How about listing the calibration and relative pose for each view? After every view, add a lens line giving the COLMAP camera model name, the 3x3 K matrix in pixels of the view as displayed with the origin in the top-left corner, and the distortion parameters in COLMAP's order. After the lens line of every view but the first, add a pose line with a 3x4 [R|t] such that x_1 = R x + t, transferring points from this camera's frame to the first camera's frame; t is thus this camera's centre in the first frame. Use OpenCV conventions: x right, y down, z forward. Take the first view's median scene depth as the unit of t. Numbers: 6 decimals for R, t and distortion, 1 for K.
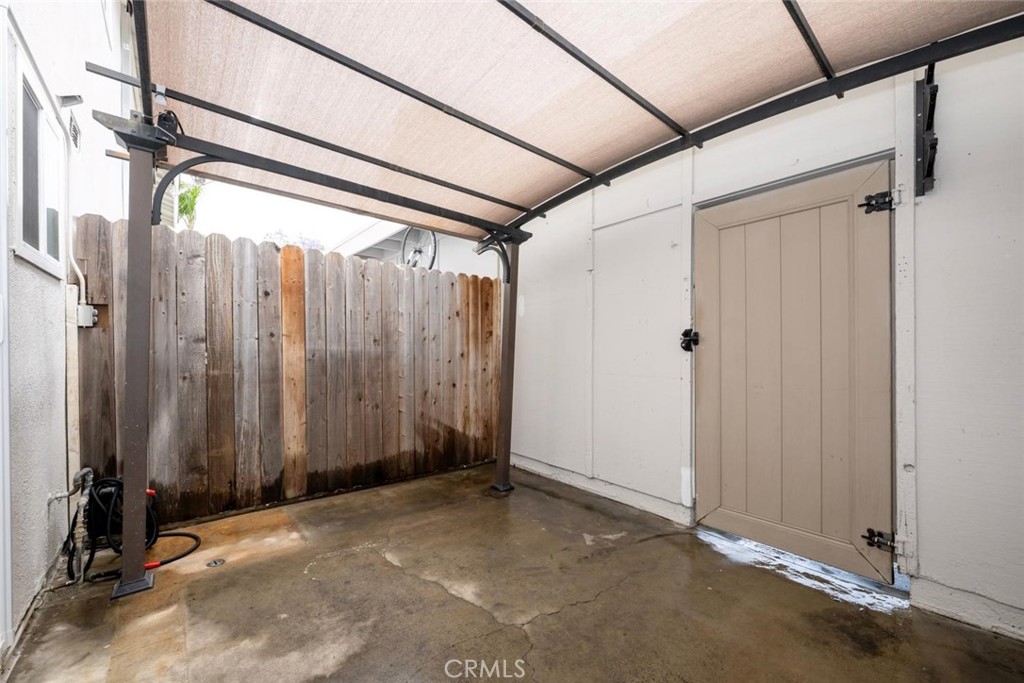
lens RADIAL K [[405.6, 0, 511.4], [0, 405.6, 346.2], [0, 0, 1]] dist [0.000611, -0.000013]
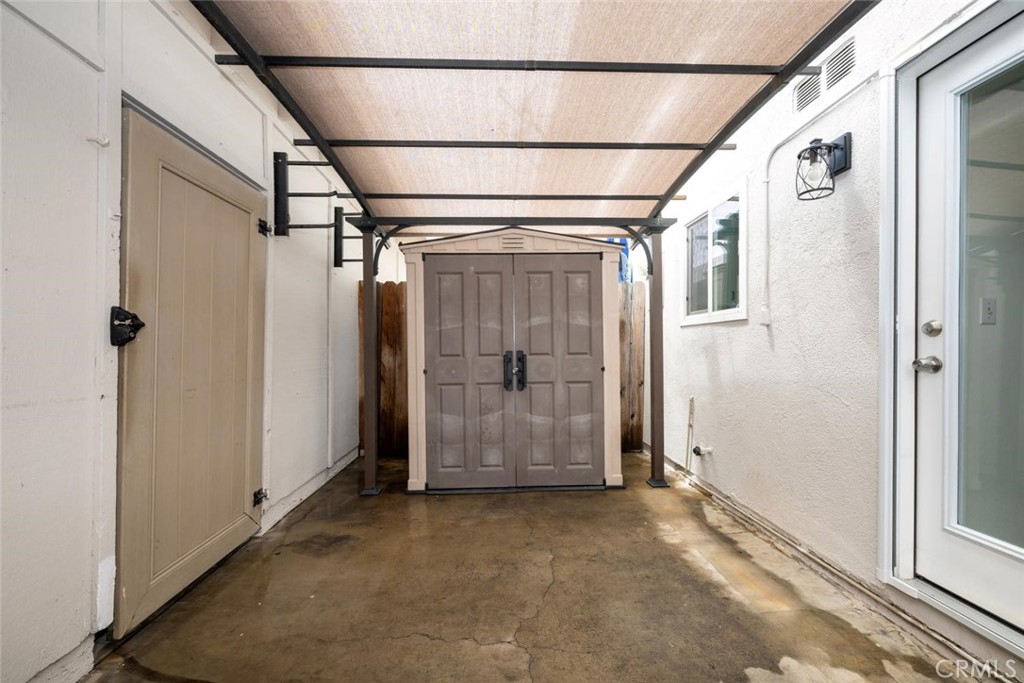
lens RADIAL K [[405.6, 0, 511.4], [0, 405.6, 346.2], [0, 0, 1]] dist [0.000611, -0.000013]
pose [[-0.793526, -0.000483, 0.608536, -0.321658], [-0.008128, 0.999919, -0.009805, 0.013095], [-0.608482, -0.012727, -0.793466, 1.043088]]
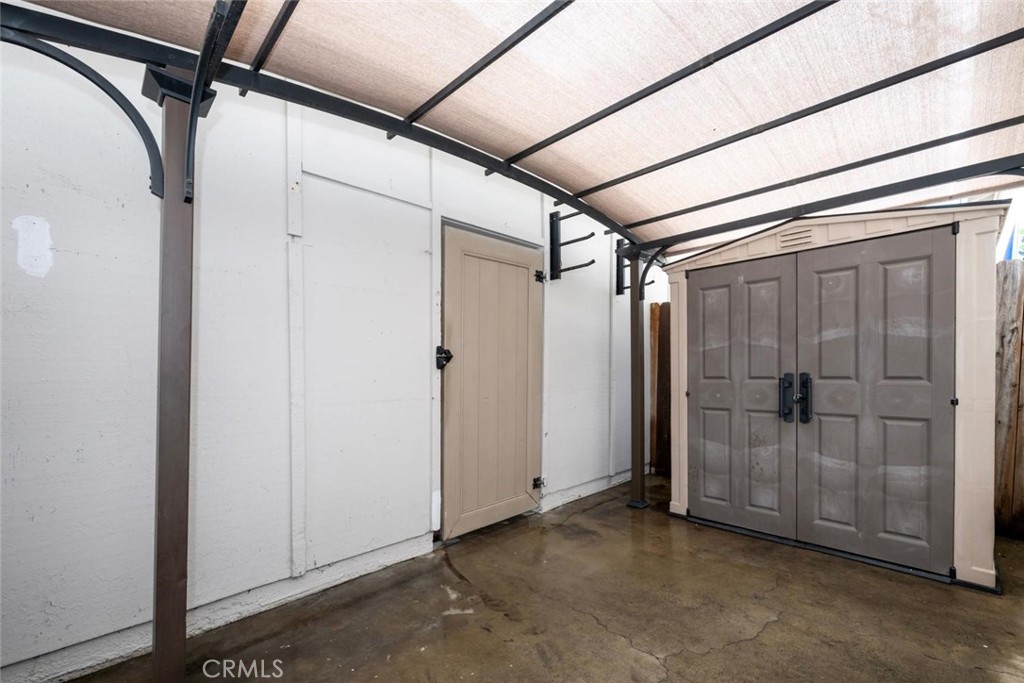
lens RADIAL K [[430.1, 0, 511.5], [0, 430.1, 378.9], [0, 0, 1]] dist [-0.000370, -0.000073]
pose [[-0.081942, -0.028919, 0.996217, -0.555292], [-0.007236, 0.999570, 0.028421, 0.004692], [-0.996611, -0.004880, -0.082116, 0.856251]]
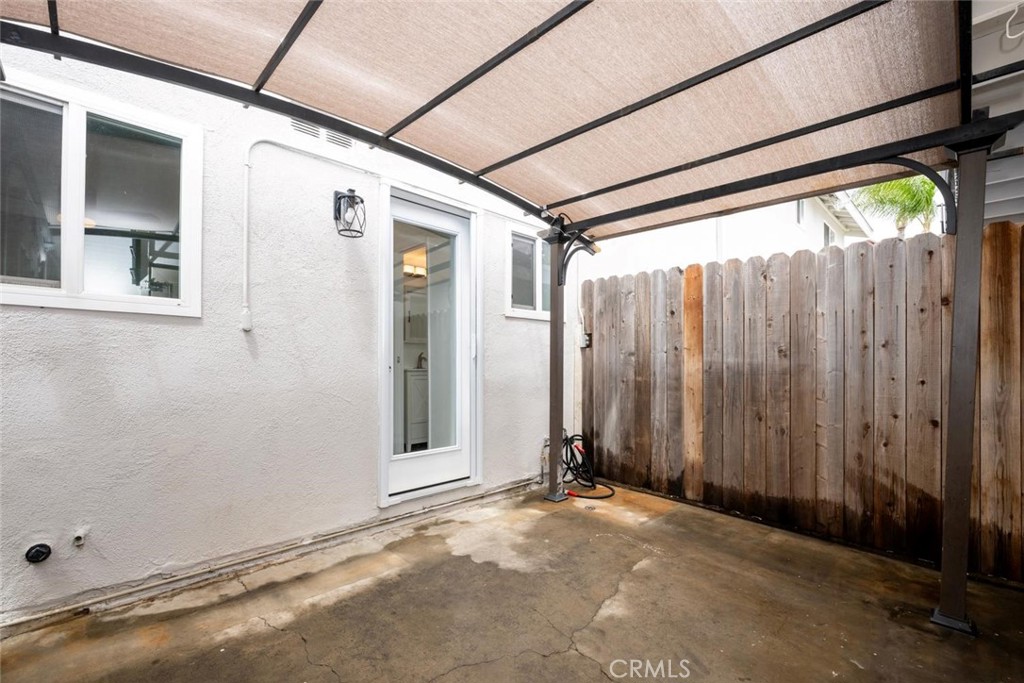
lens RADIAL K [[440.8, 0, 512.5], [0, 440.8, 361.1], [0, 0, 1]] dist [-0.000051, 0.000123]
pose [[0.068796, -0.004002, -0.997623, 0.622383], [-0.003487, 0.999985, -0.004251, 0.014483], [0.997625, 0.003771, 0.068781, 0.467988]]
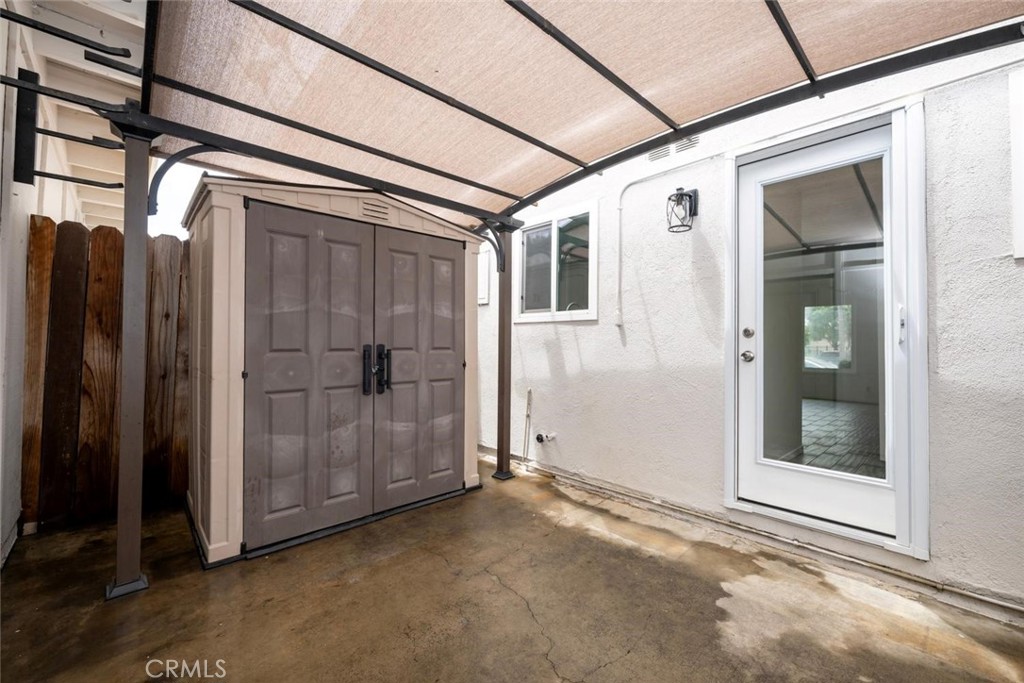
lens RADIAL K [[418.5, 0, 513.0], [0, 418.5, 336.0], [0, 0, 1]] dist [-0.000211, -0.000057]
pose [[-0.998211, -0.016030, -0.057600, 0.109032], [-0.014319, 0.999448, -0.029994, 0.019002], [0.058049, -0.029115, -0.997889, 1.097509]]
